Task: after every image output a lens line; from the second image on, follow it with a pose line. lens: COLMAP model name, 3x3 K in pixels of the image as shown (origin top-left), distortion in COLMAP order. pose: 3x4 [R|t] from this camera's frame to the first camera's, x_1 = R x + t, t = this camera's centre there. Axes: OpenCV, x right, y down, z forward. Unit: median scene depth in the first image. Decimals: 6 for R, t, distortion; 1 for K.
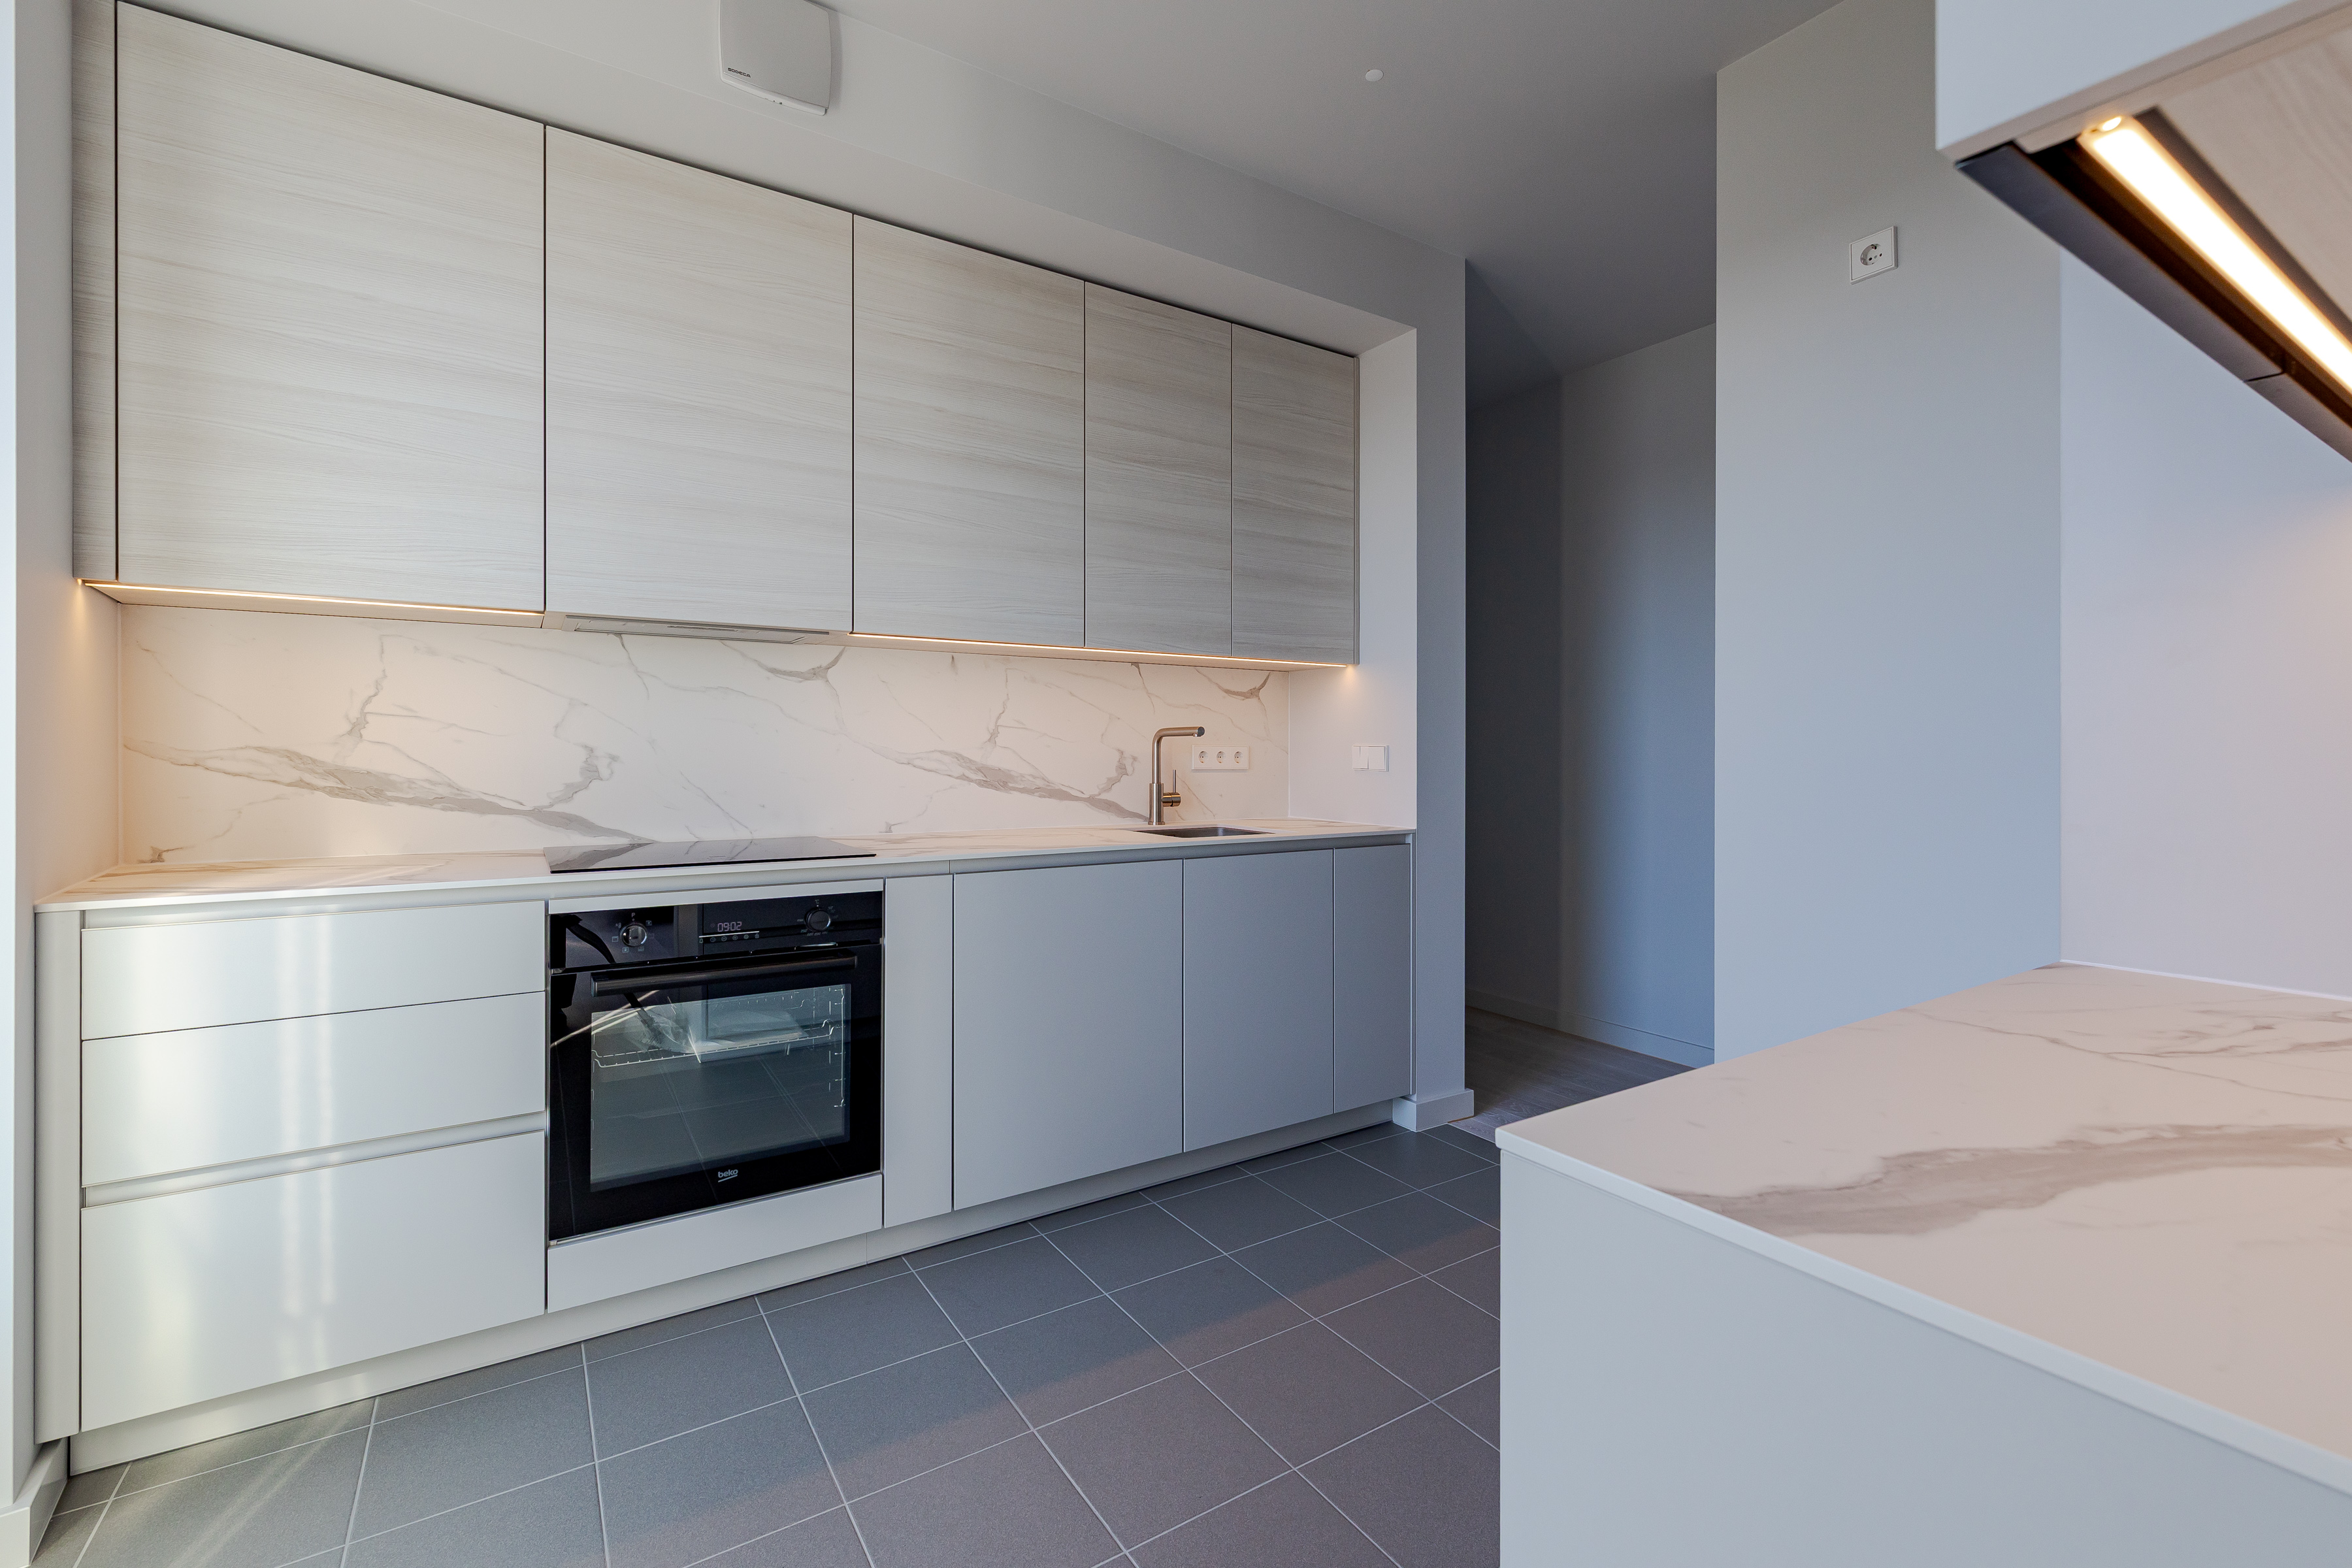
lens RADIAL K [[1016.6, 0, 1180.4], [0, 1016.6, 762.1], [0, 0, 1]] dist [0.006140, -0.000884]
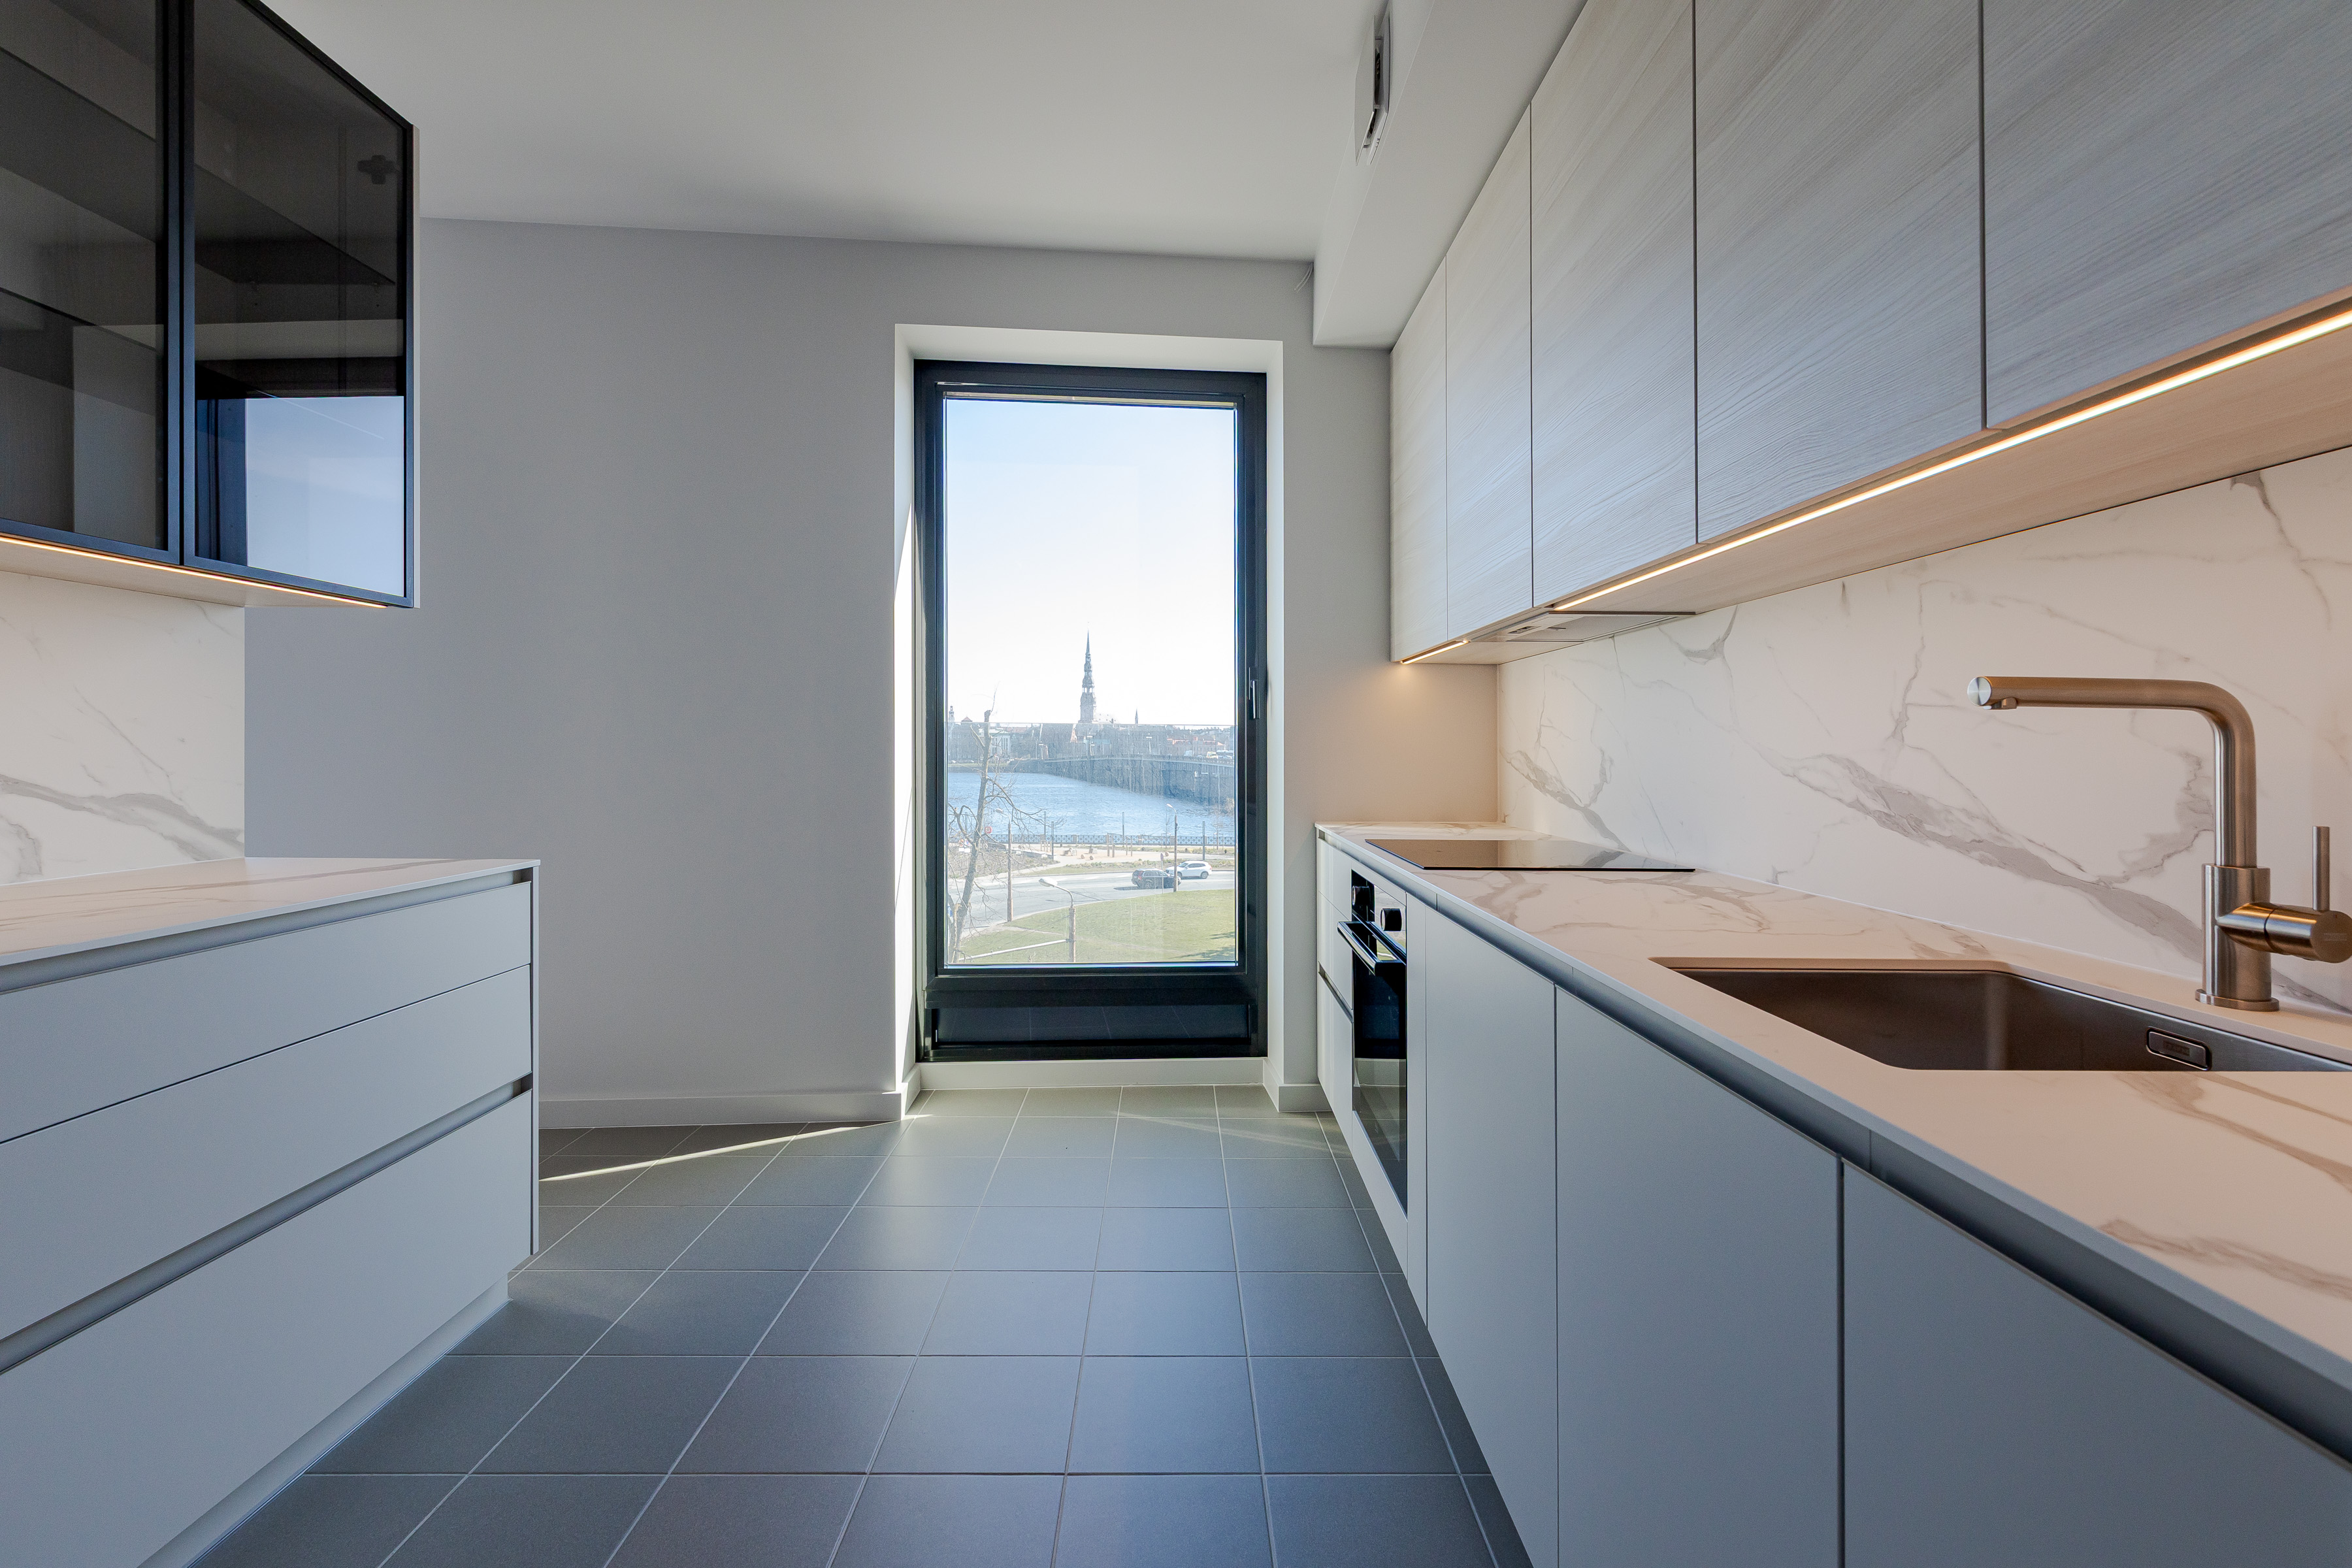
lens RADIAL K [[1016.6, 0, 1174.0], [0, 1016.6, 769.1], [0, 0, 1]] dist [0.006140, -0.000884]
pose [[-0.541698, 0.011203, -0.840499, 0.523490], [-0.014742, 0.999631, 0.022826, -0.013031], [0.840444, 0.024756, -0.541333, 1.188002]]
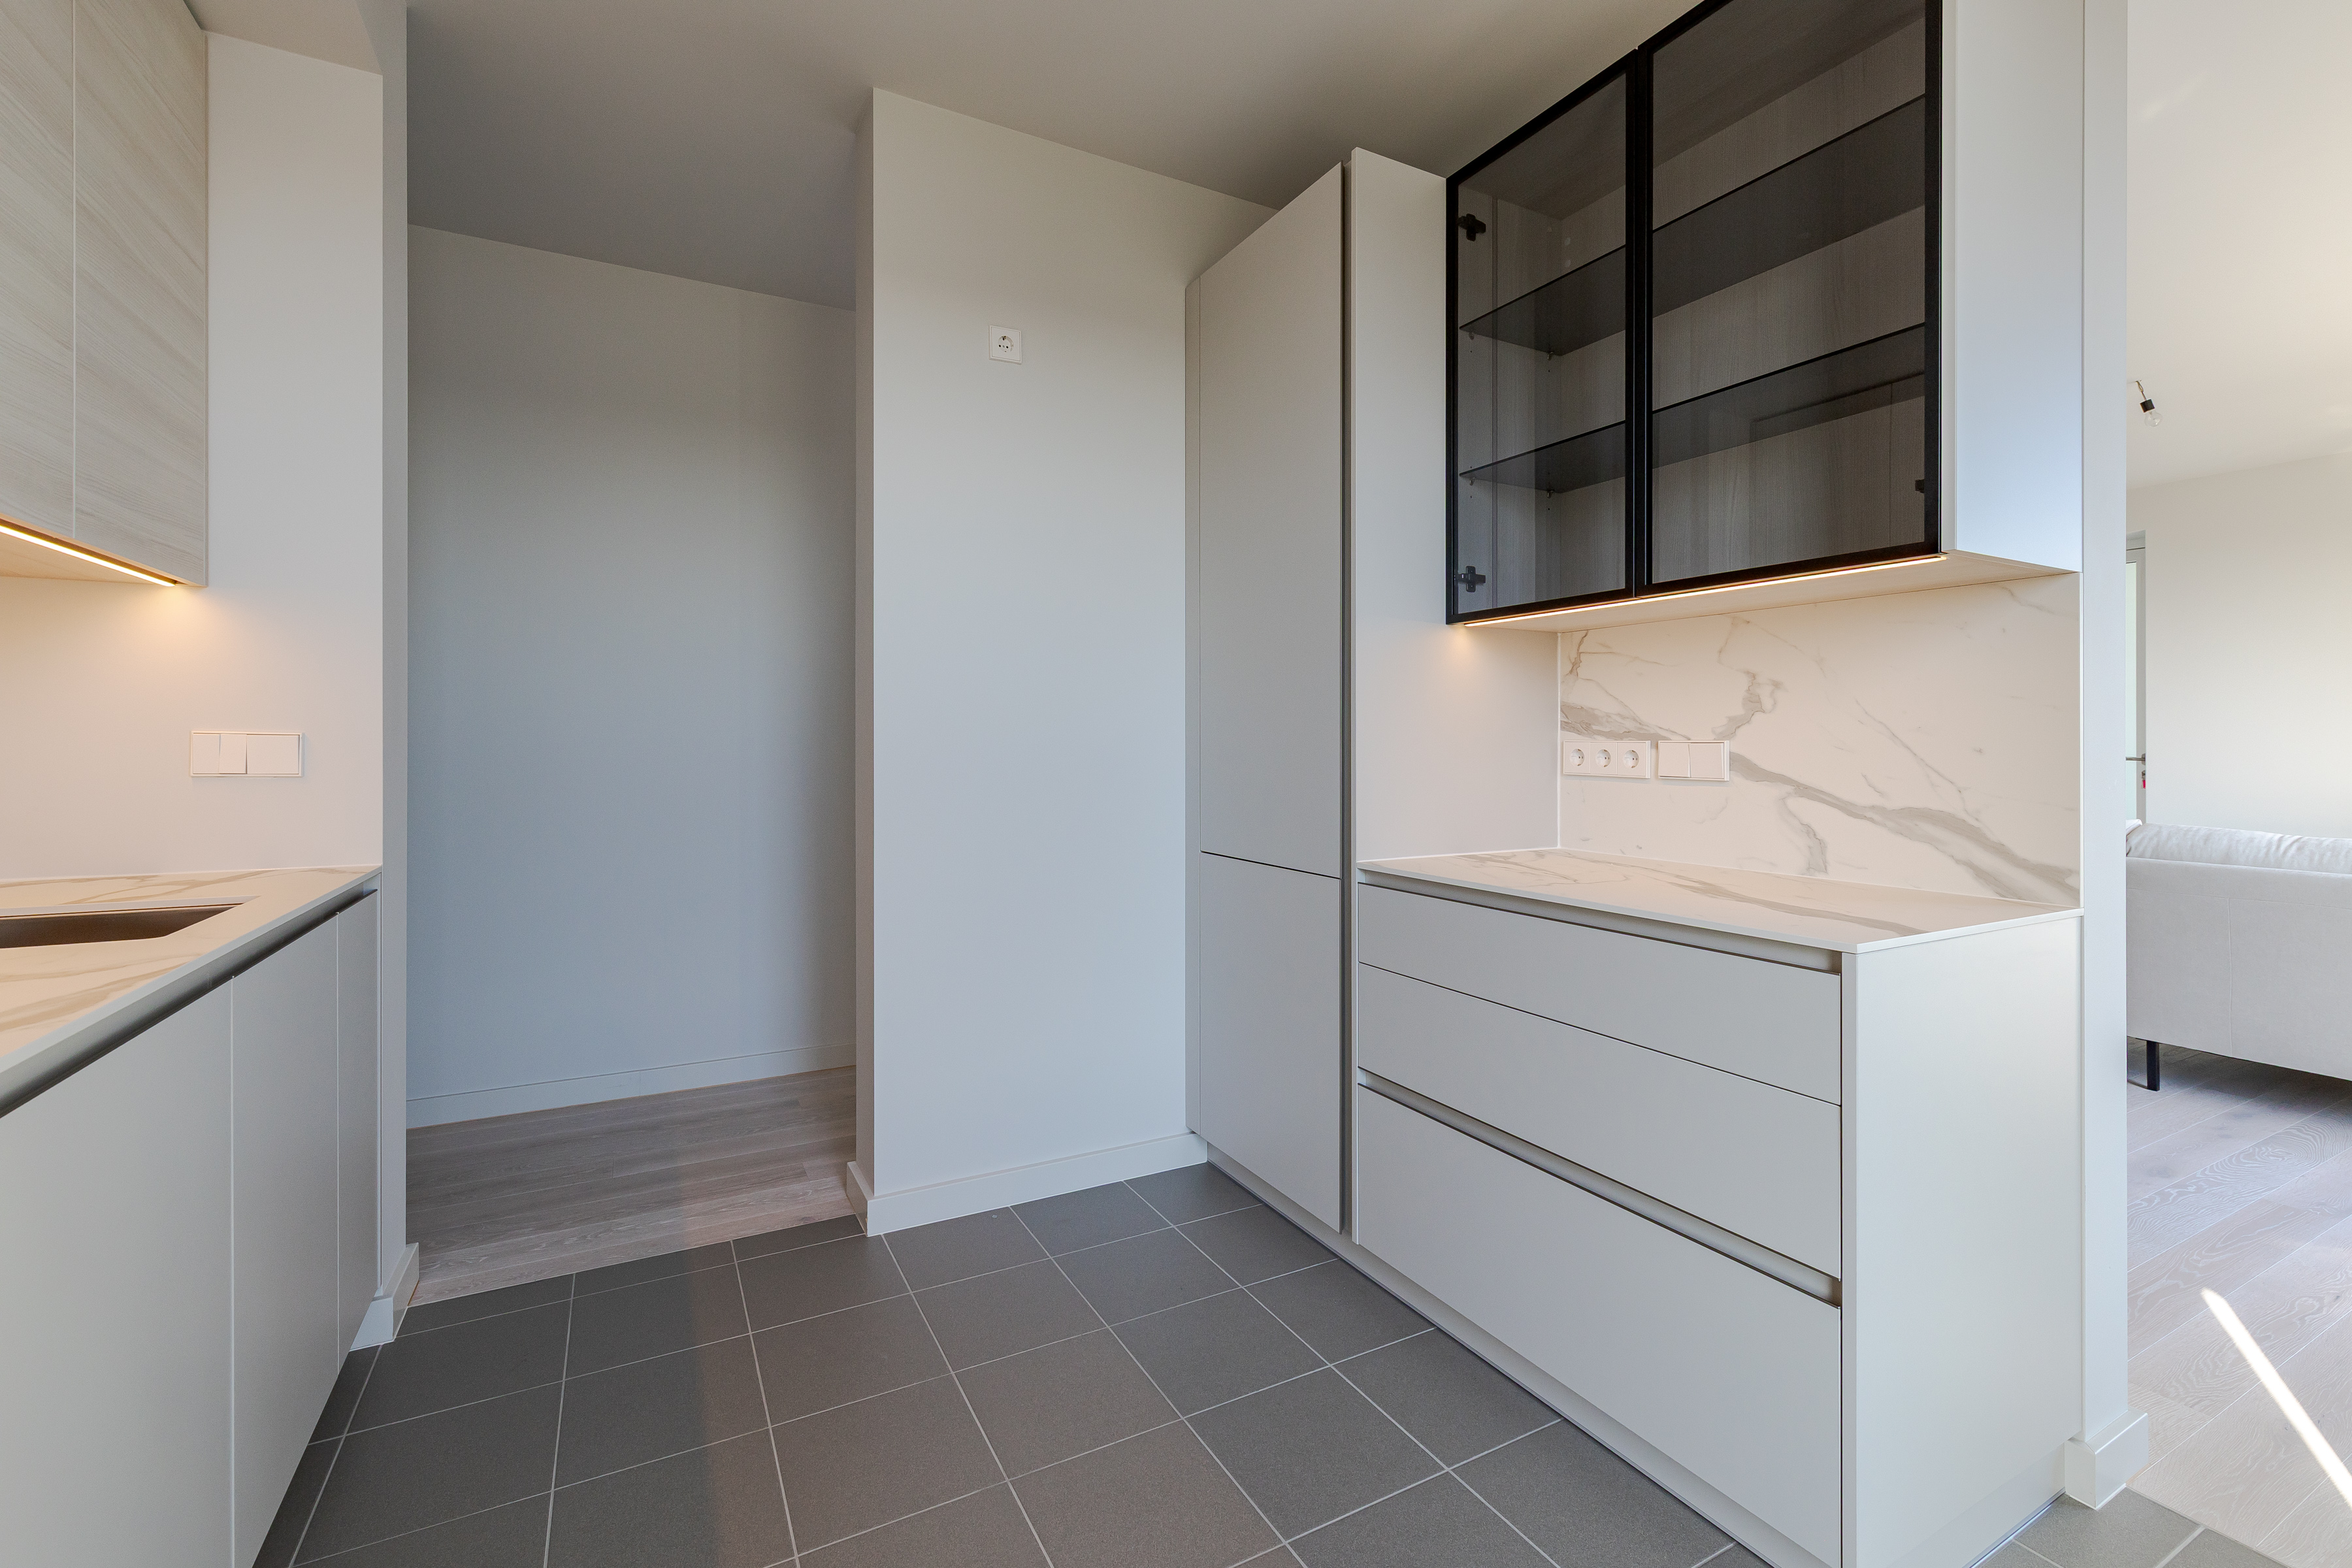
lens RADIAL K [[1016.6, 0, 1188.1], [0, 1016.6, 762.4], [0, 0, 1]] dist [0.006140, -0.000884]
pose [[0.082347, -0.020760, 0.996387, -0.473528], [0.006404, 0.999773, 0.020301, -0.015051], [-0.996583, 0.004709, 0.082462, 0.553442]]
